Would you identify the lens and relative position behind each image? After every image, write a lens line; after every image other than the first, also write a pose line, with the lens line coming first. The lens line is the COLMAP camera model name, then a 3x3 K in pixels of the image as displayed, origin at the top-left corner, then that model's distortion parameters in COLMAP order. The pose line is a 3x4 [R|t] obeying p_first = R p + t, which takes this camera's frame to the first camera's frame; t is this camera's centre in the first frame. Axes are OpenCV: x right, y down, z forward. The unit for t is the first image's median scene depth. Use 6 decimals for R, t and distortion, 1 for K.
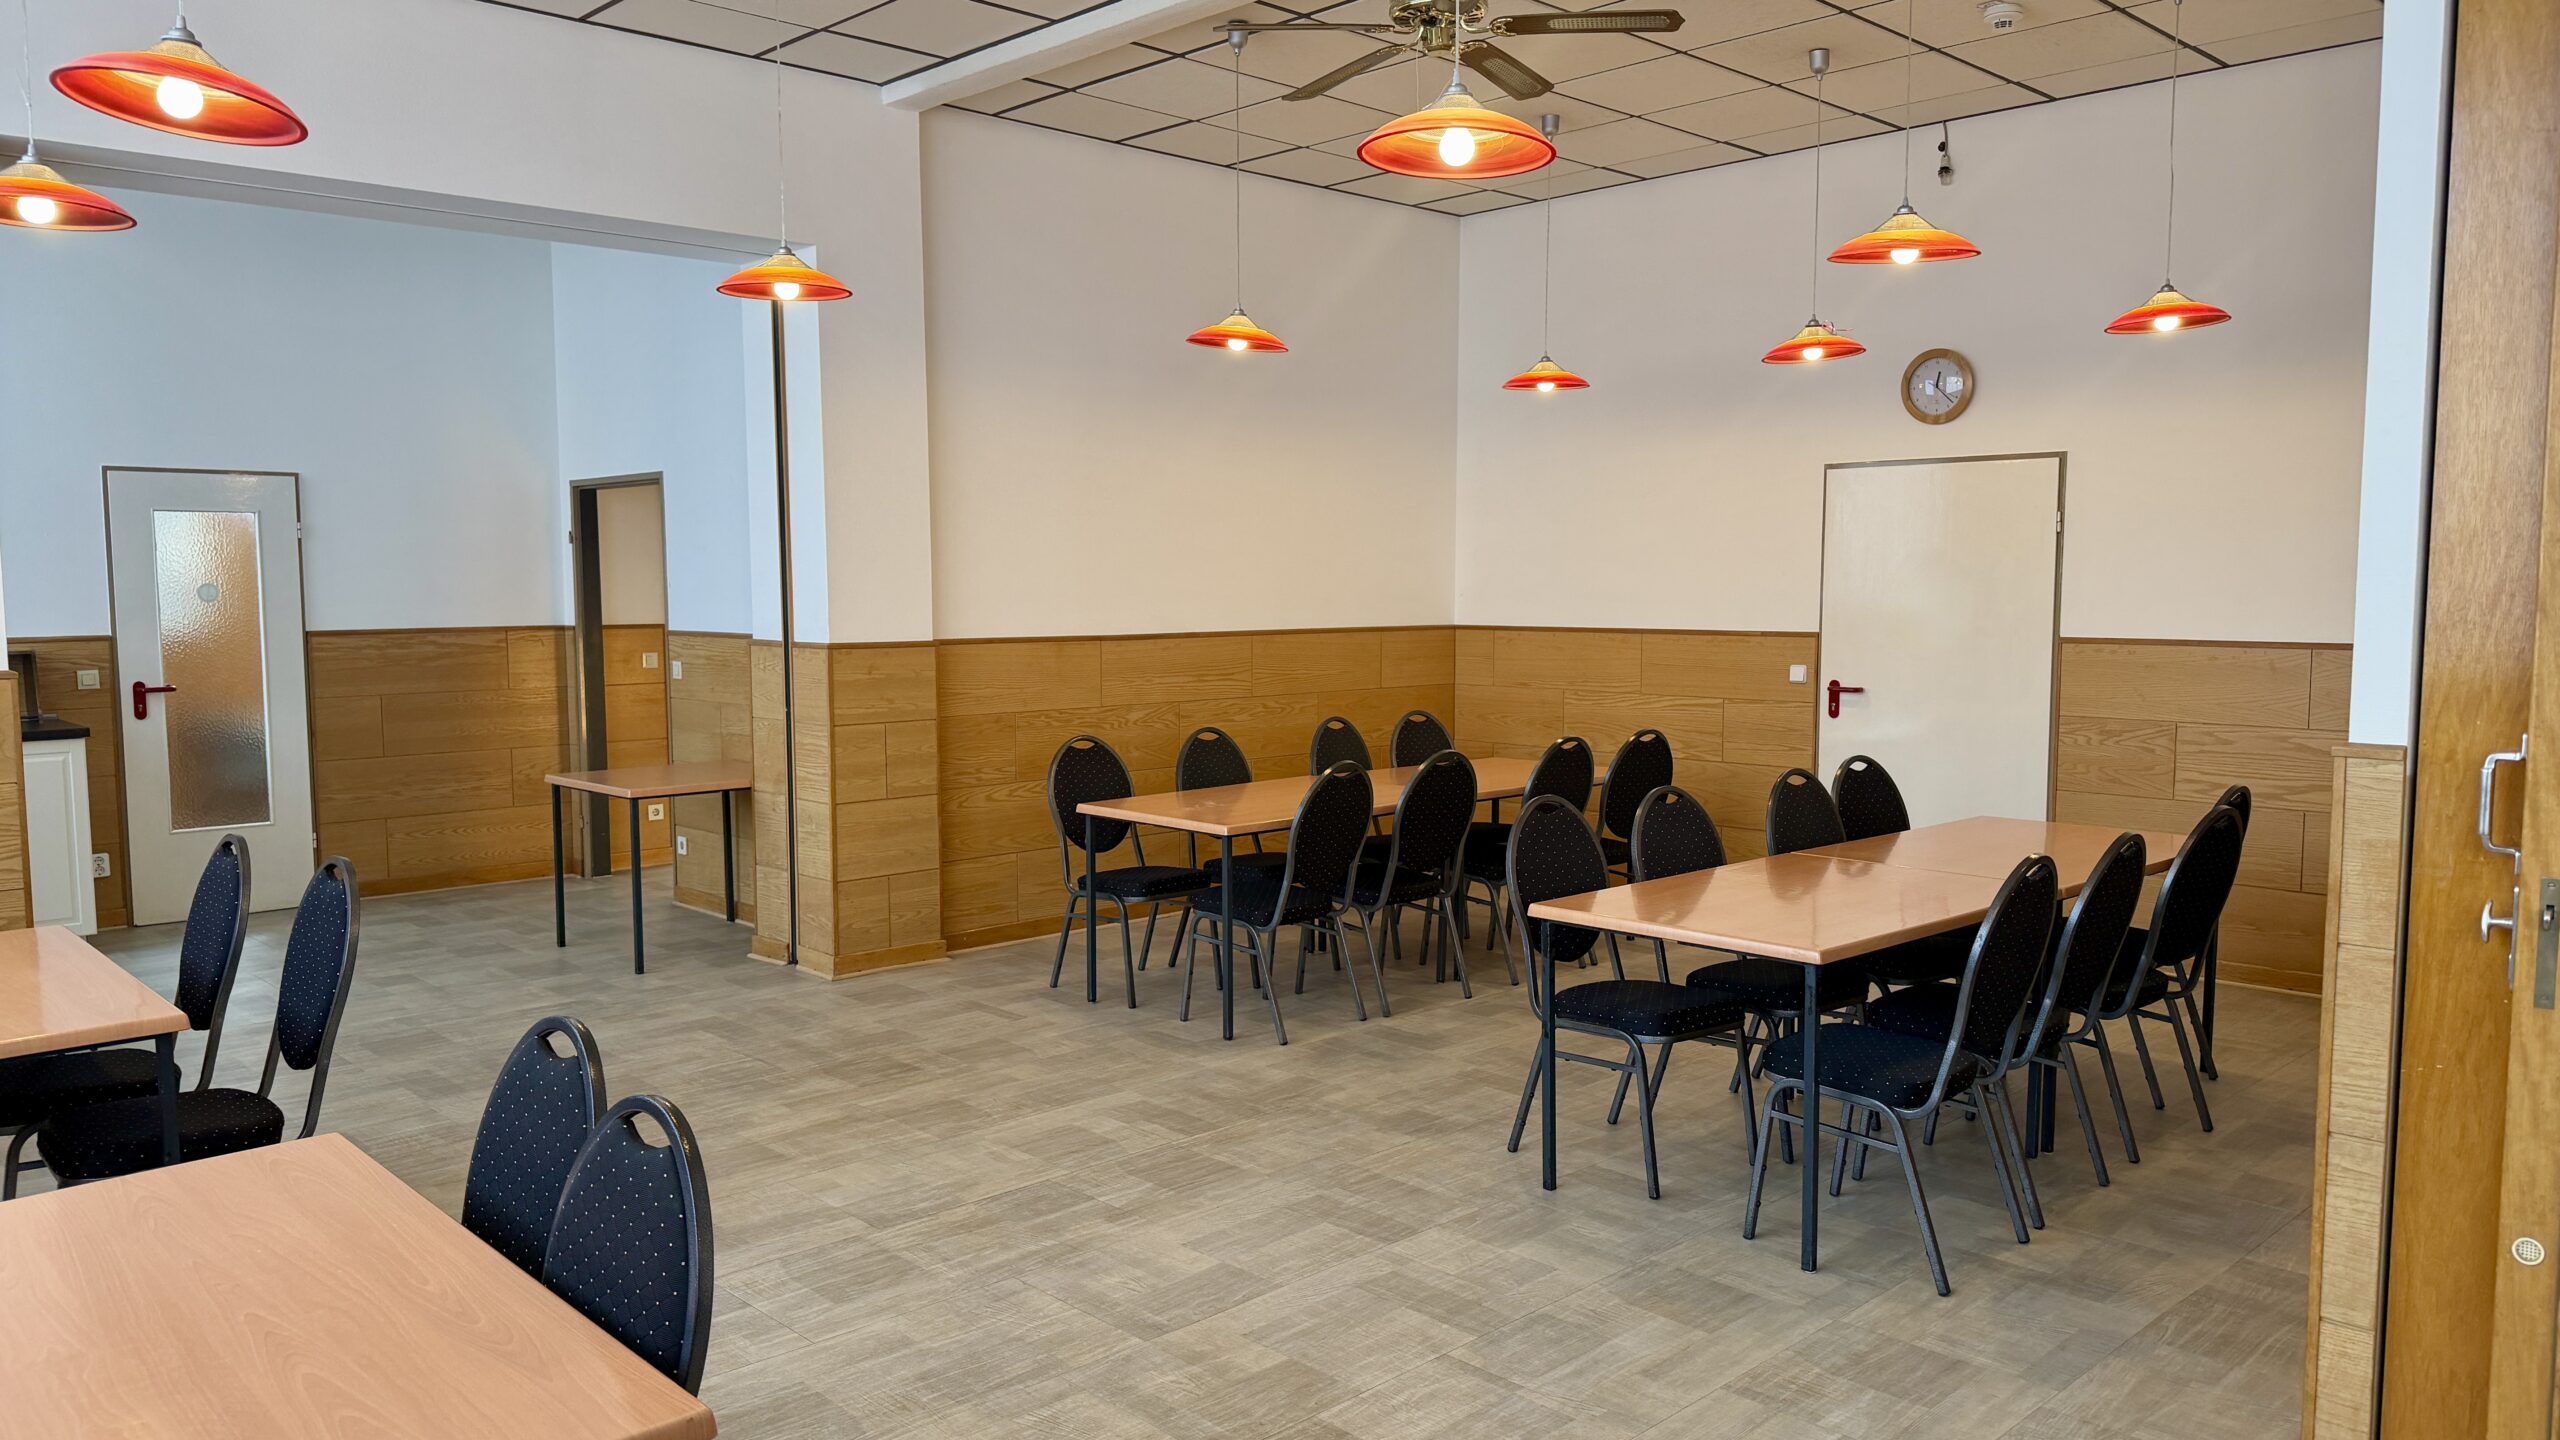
lens RADIAL K [[1801.0, 0, 1280.0], [0, 1801.0, 720.0], [0, 0, 1]] dist [0.250395, -0.508645]
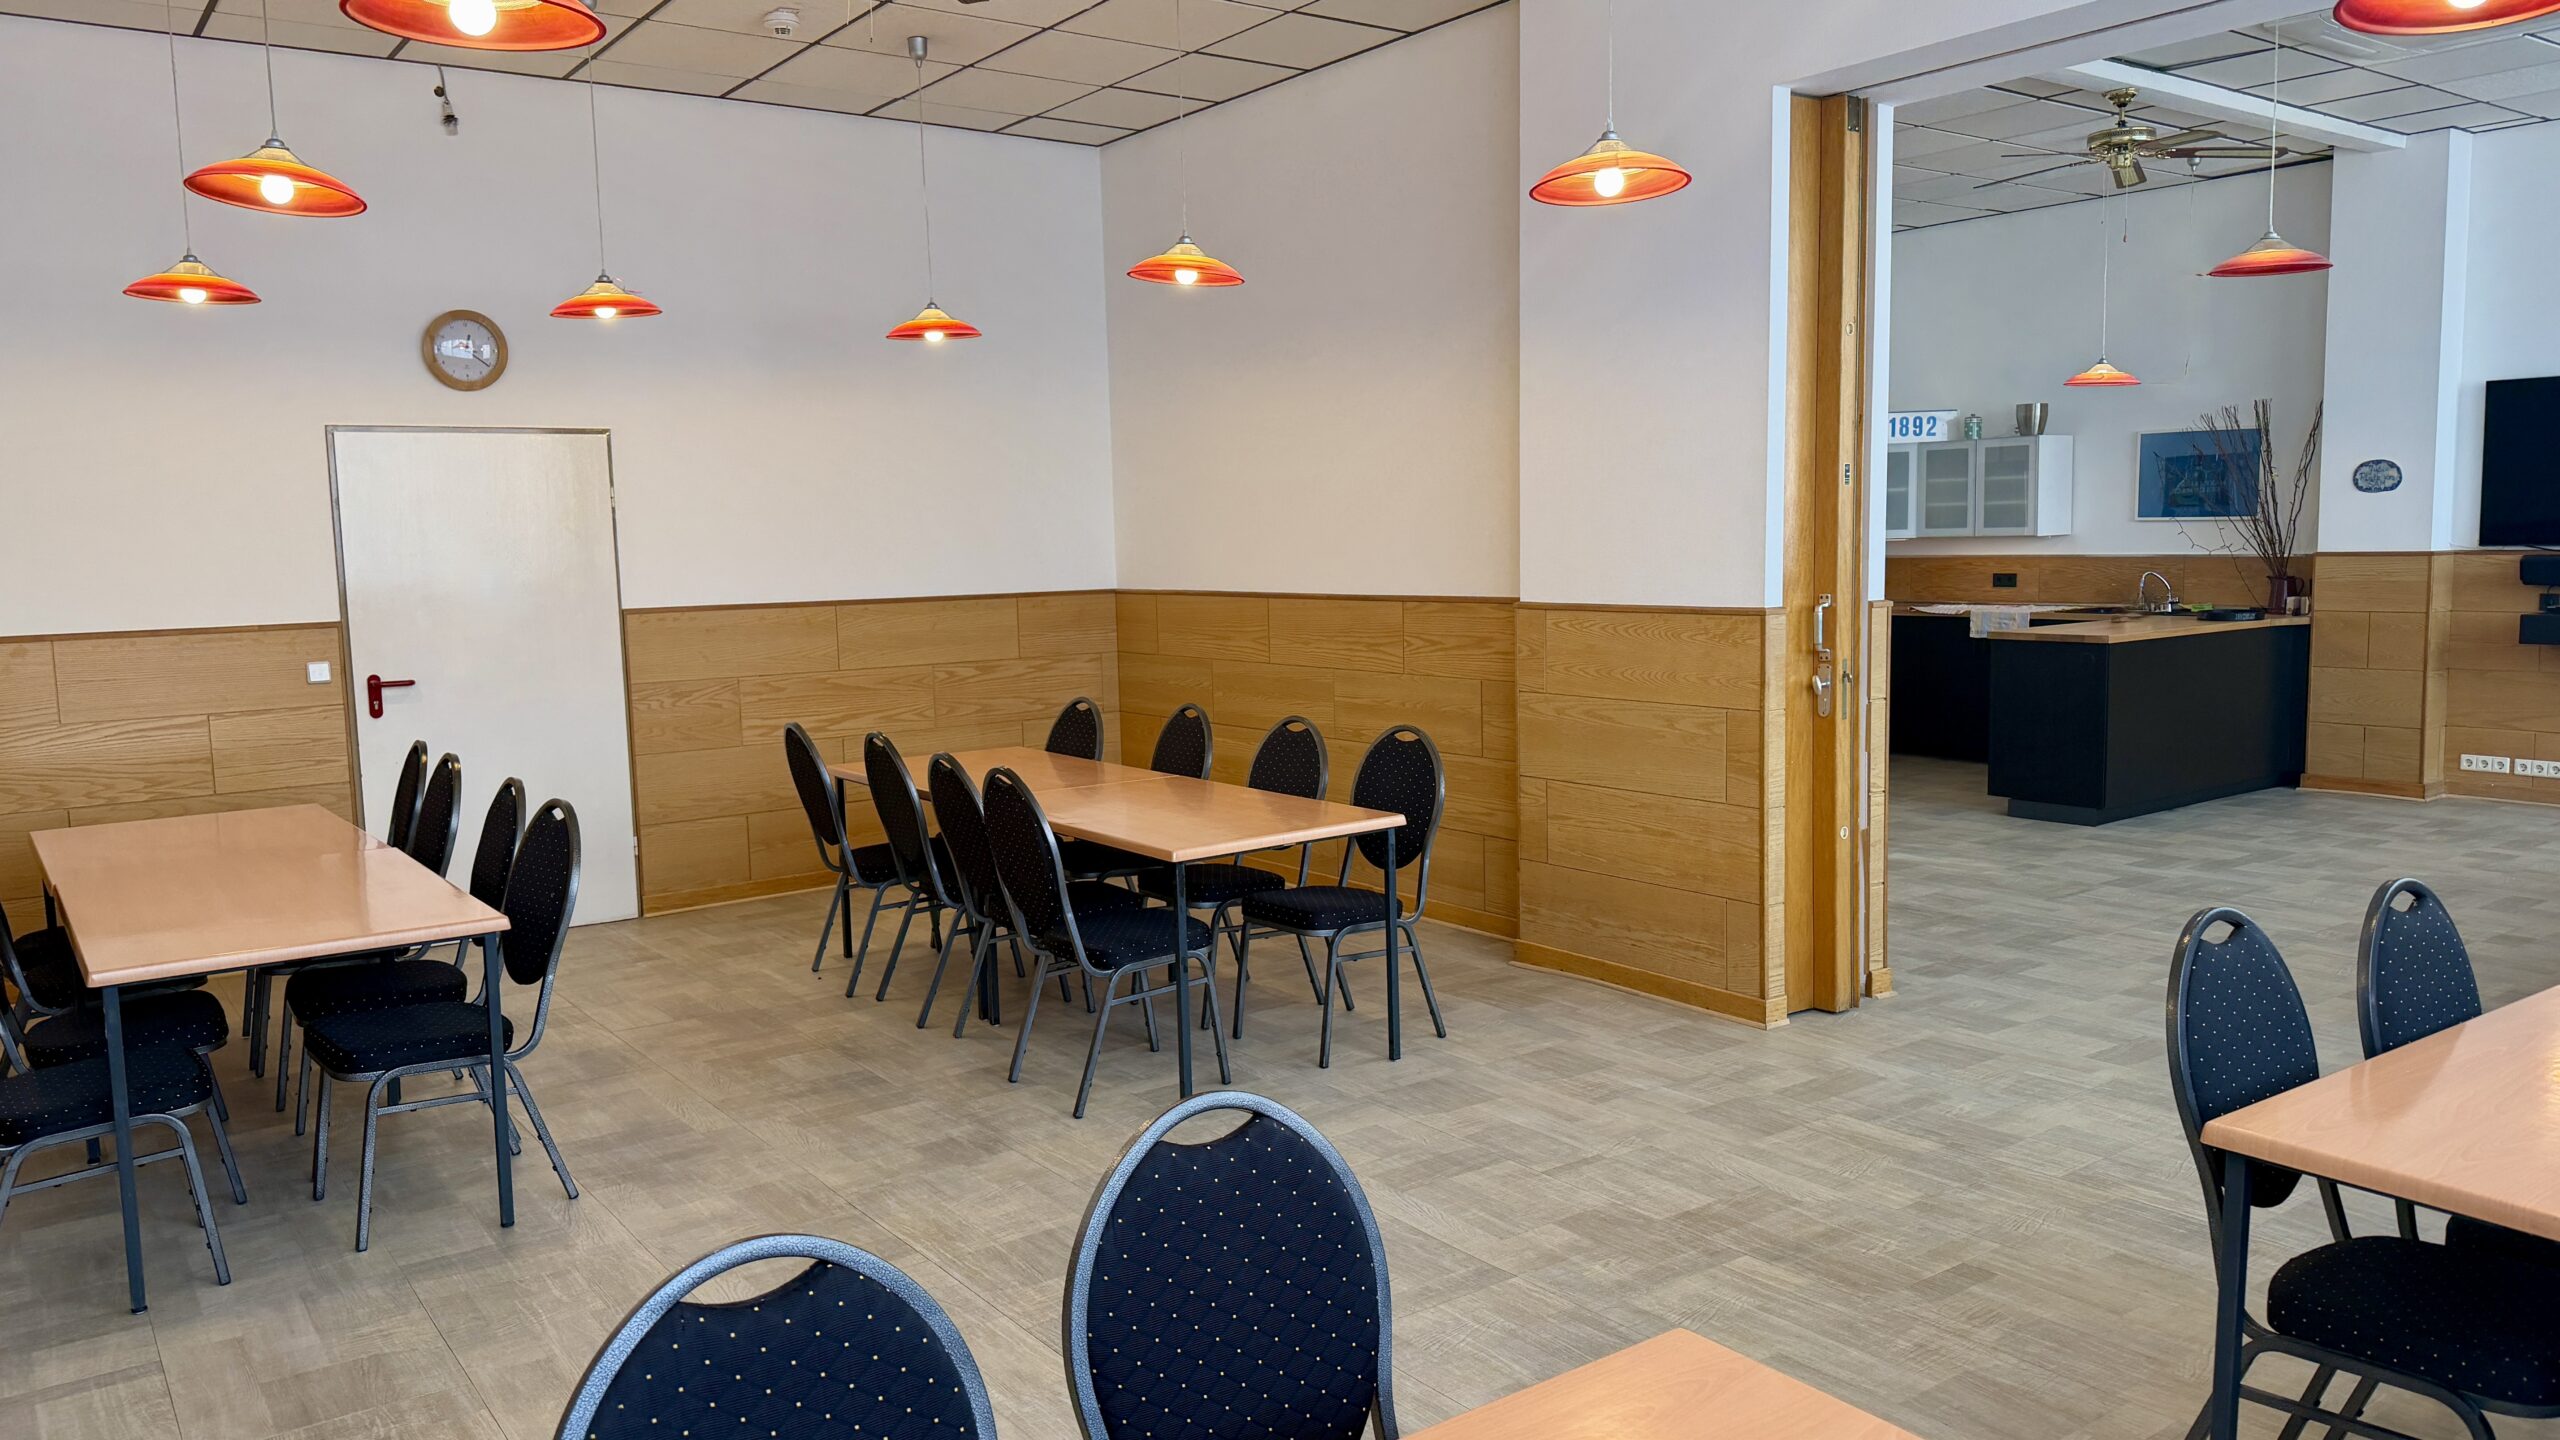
lens RADIAL K [[1800.1, 0, 1280.0], [0, 1800.1, 720.0], [0, 0, 1]] dist [0.128376, -0.195344]
pose [[0.123697, -0.104386, 0.986814, -0.692897], [0.105652, 0.990185, 0.091499, -0.047867], [-0.986680, 0.092940, 0.133512, 0.638216]]
